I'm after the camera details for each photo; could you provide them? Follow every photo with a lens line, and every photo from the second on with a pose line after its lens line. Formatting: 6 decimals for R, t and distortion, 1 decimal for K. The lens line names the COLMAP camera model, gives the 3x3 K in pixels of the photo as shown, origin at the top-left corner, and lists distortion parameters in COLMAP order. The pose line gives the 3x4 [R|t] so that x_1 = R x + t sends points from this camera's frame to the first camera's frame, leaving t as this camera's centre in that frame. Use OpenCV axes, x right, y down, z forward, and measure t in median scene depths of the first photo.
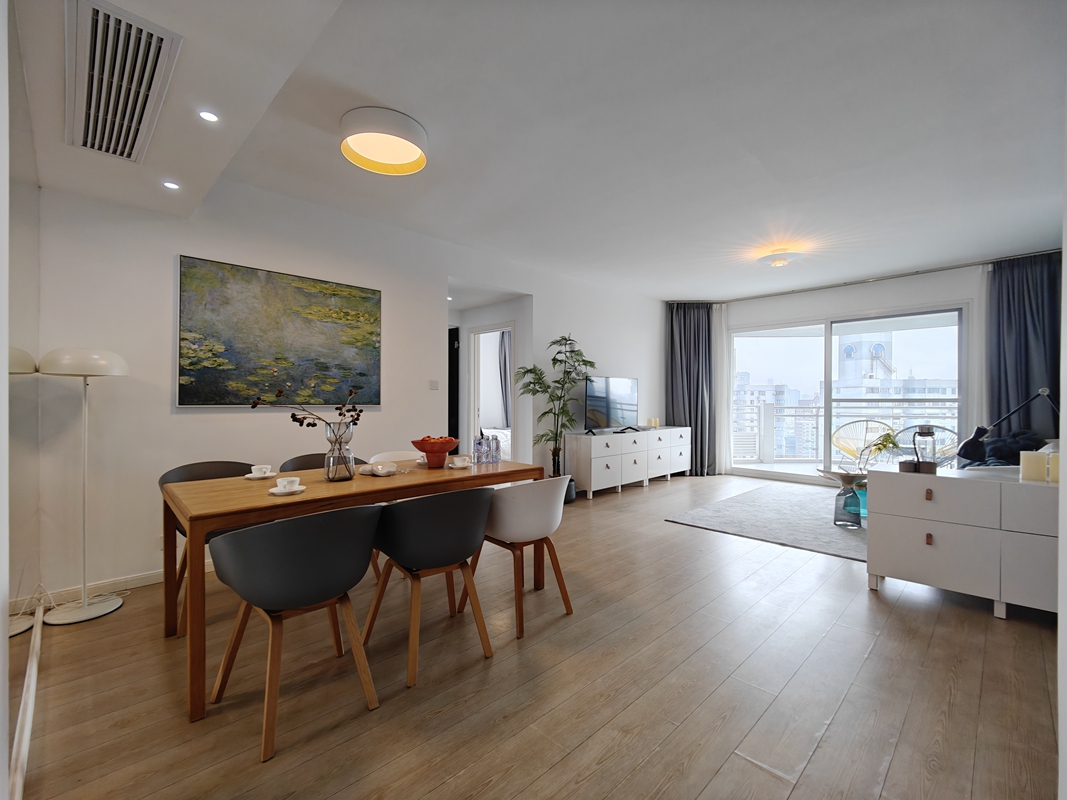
lens RADIAL K [[468.8, 0, 530.5], [0, 468.8, 403.6], [0, 0, 1]] dist [-0.000739, 0.000138]
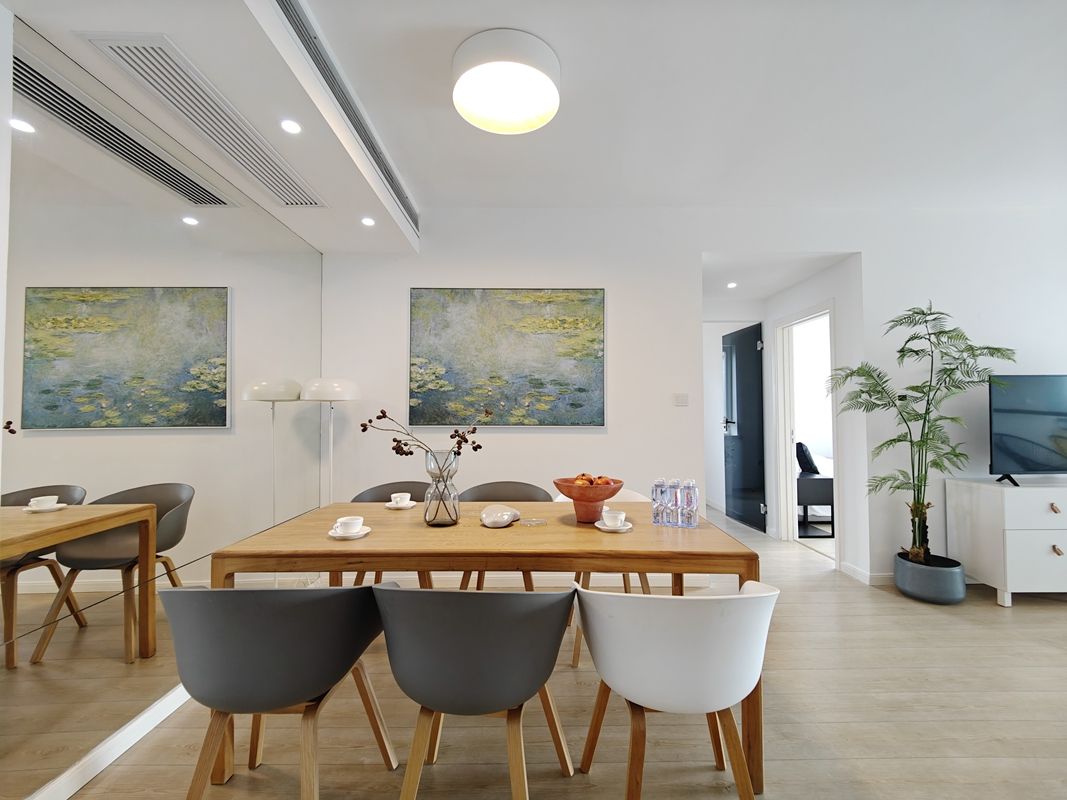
lens RADIAL K [[461.5, 0, 535.0], [0, 461.5, 401.4], [0, 0, 1]] dist [0.030229, -0.020025]
pose [[0.719113, -0.024790, -0.694451, 0.128896], [-0.002002, 0.999285, -0.037745, -0.007874], [0.694890, 0.028534, 0.718549, 0.272519]]
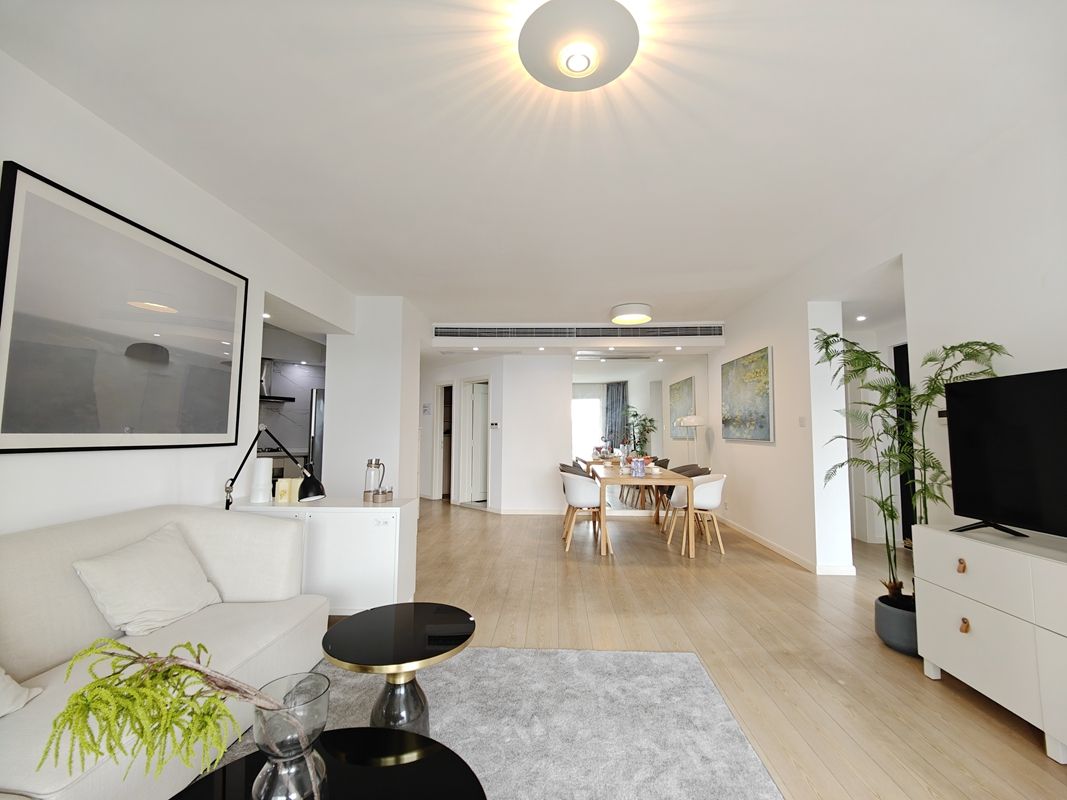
lens RADIAL K [[461.5, 0, 535.0], [0, 461.5, 401.4], [0, 0, 1]] dist [0.030229, -0.020025]
pose [[-0.726492, -0.054599, -0.685003, 0.762793], [-0.014706, 0.997846, -0.063938, -0.011863], [0.687018, -0.036376, -0.725729, 1.193447]]
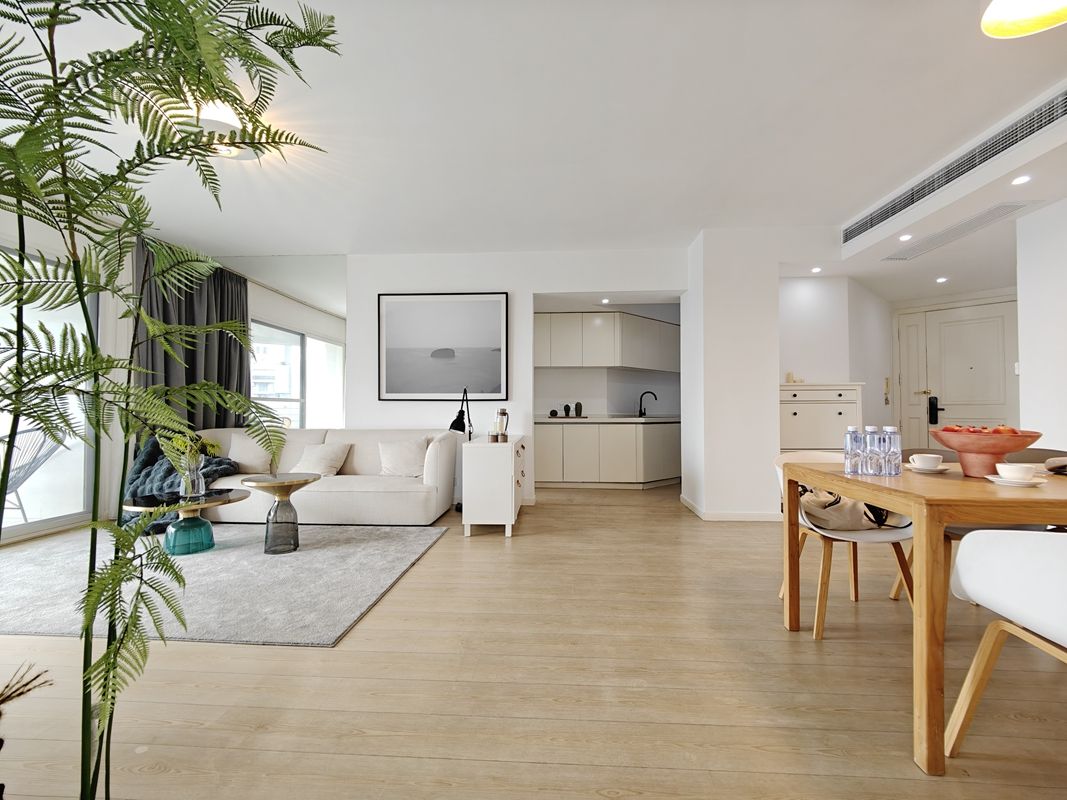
lens RADIAL K [[461.5, 0, 535.0], [0, 461.5, 401.4], [0, 0, 1]] dist [0.030229, -0.020025]
pose [[-0.671356, 0.011831, 0.741041, -0.149855], [0.005769, 0.999926, -0.010738, 0.025808], [-0.741113, -0.002935, -0.671374, 1.071703]]
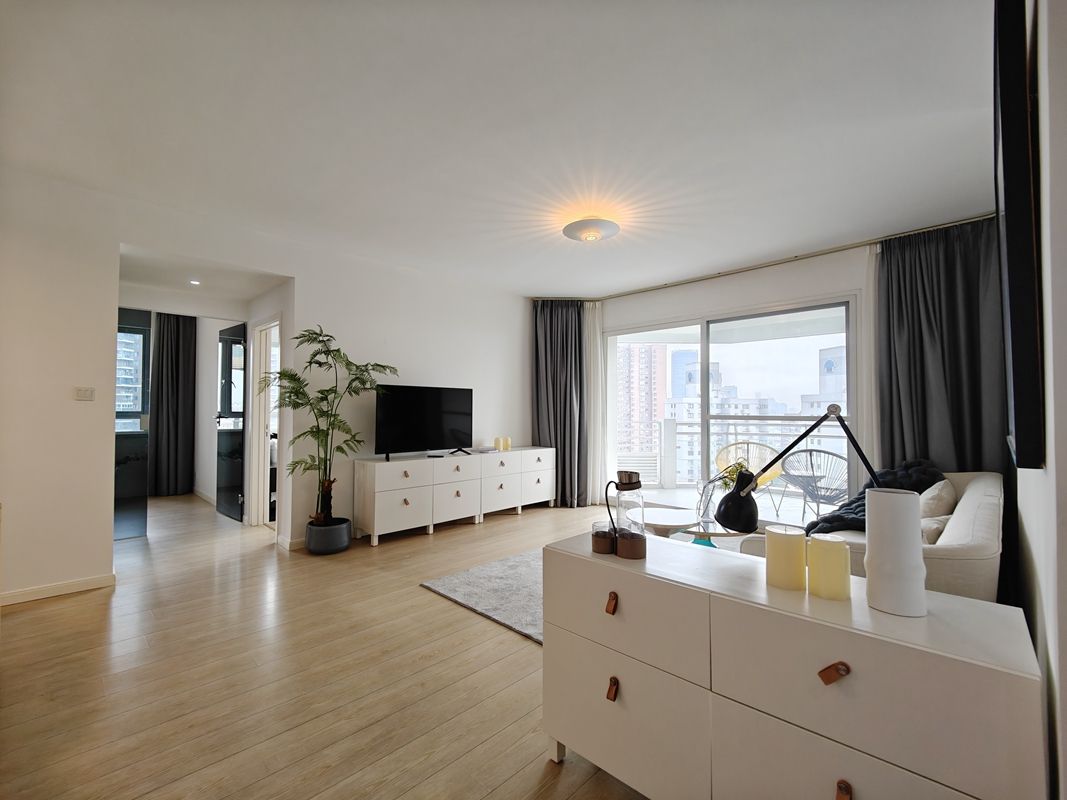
lens RADIAL K [[461.5, 0, 535.0], [0, 461.5, 401.4], [0, 0, 1]] dist [0.030229, -0.020025]
pose [[0.999670, 0.006704, 0.024785, 0.410717], [-0.005923, 0.999489, -0.031425, -0.009713], [-0.024983, 0.031268, 0.999199, 0.258895]]
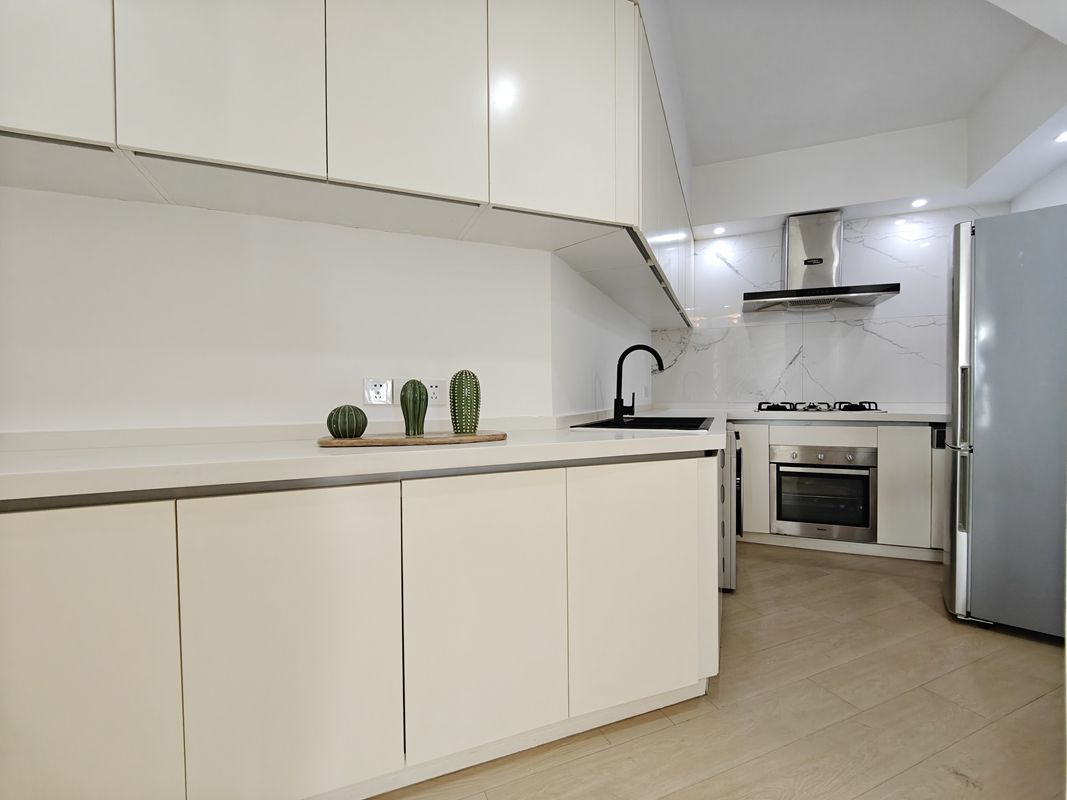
lens RADIAL K [[461.5, 0, 535.0], [0, 461.5, 401.4], [0, 0, 1]] dist [0.030229, -0.020025]
pose [[-0.924970, -0.000924, 0.380039, 0.533438], [0.009584, 0.999622, 0.025757, 0.027091], [-0.379920, 0.027467, -0.924612, 0.407082]]
